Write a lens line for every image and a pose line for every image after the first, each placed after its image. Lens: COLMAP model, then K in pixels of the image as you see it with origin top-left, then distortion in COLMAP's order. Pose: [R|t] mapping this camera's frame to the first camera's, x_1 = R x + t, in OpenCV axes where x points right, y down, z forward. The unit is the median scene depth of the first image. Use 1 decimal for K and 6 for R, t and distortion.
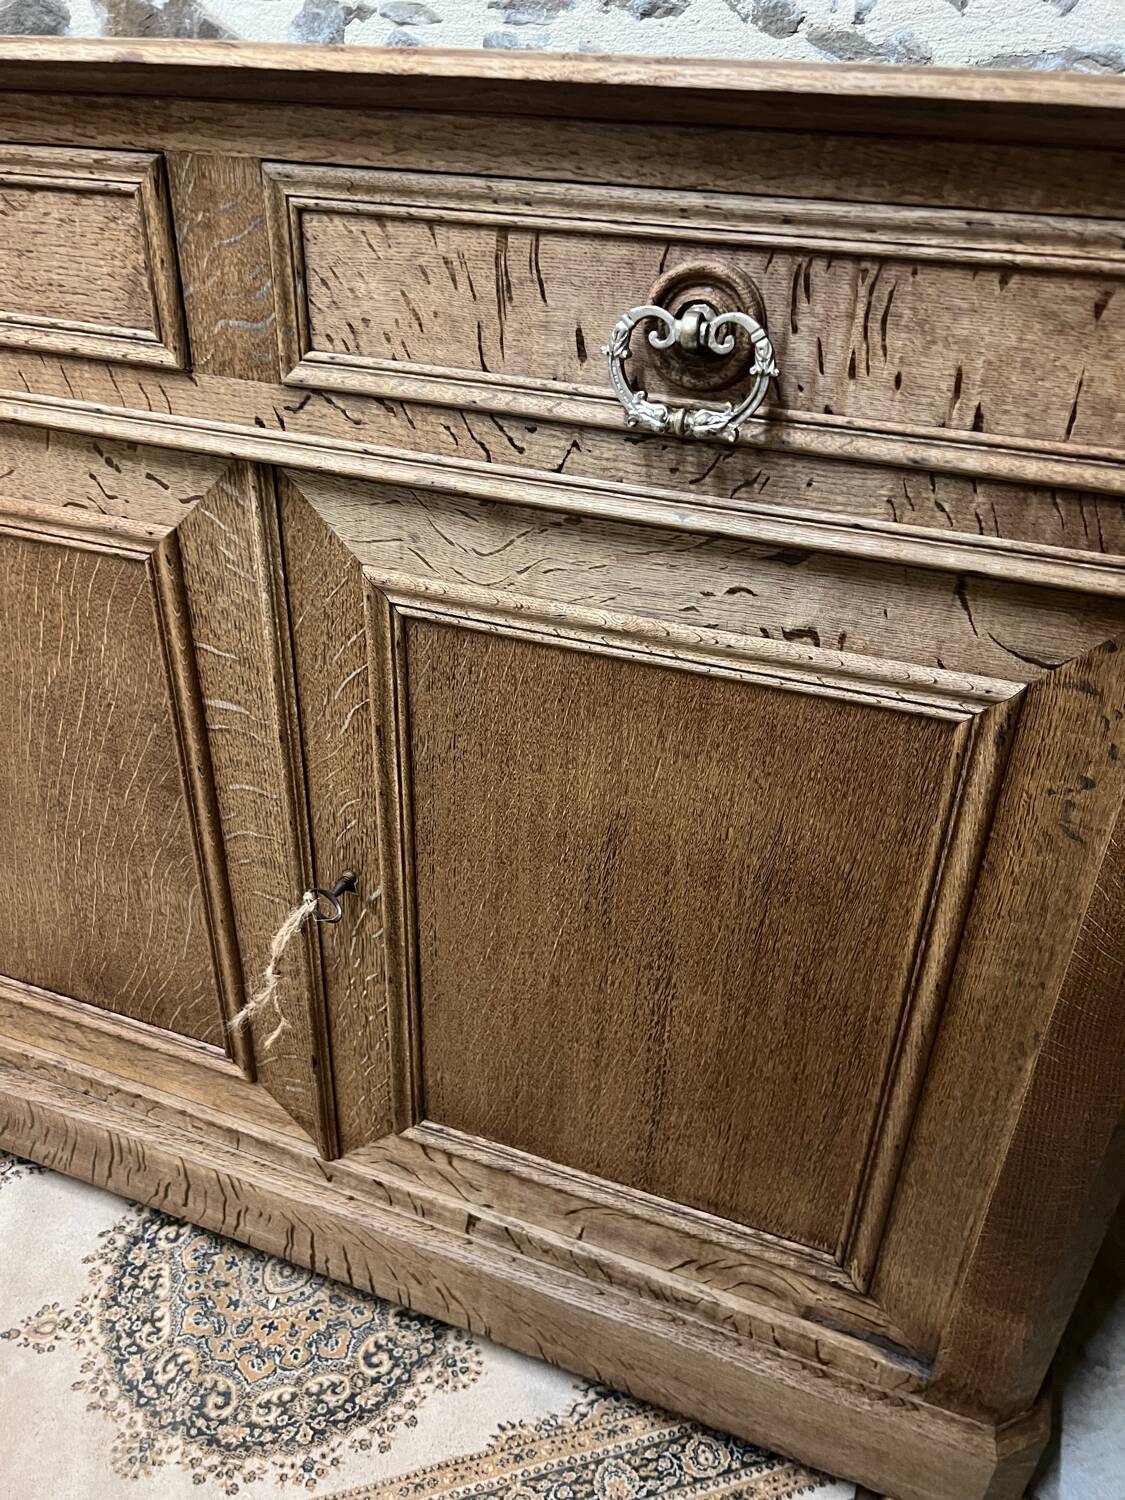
lens RADIAL K [[1135.3, 0, 564.9], [0, 1135.3, 748.7], [0, 0, 1]] dist [0.039050, -0.051860]
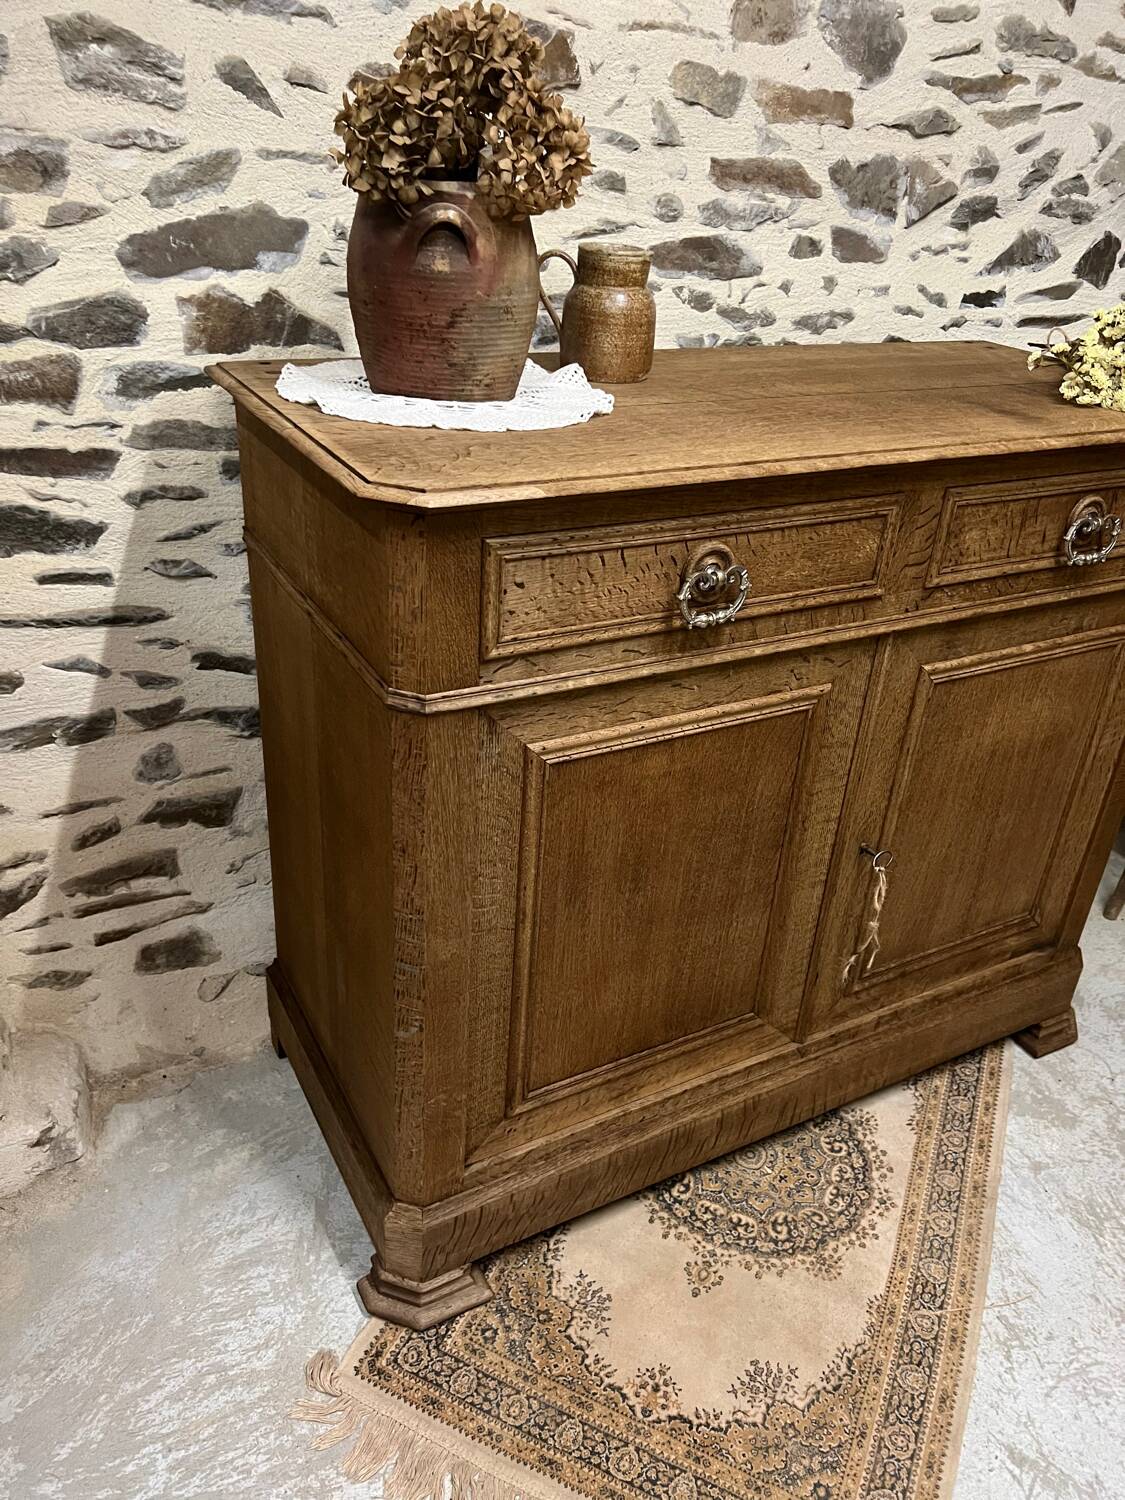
lens RADIAL K [[1135.3, 0, 562.7], [0, 1135.3, 754.4], [0, 0, 1]] dist [0.039050, -0.051860]
pose [[0.649784, -0.361212, 0.668810, -1.609364], [0.351441, 0.922948, 0.157024, -0.453323], [-0.673996, 0.133015, 0.726662, 0.025031]]
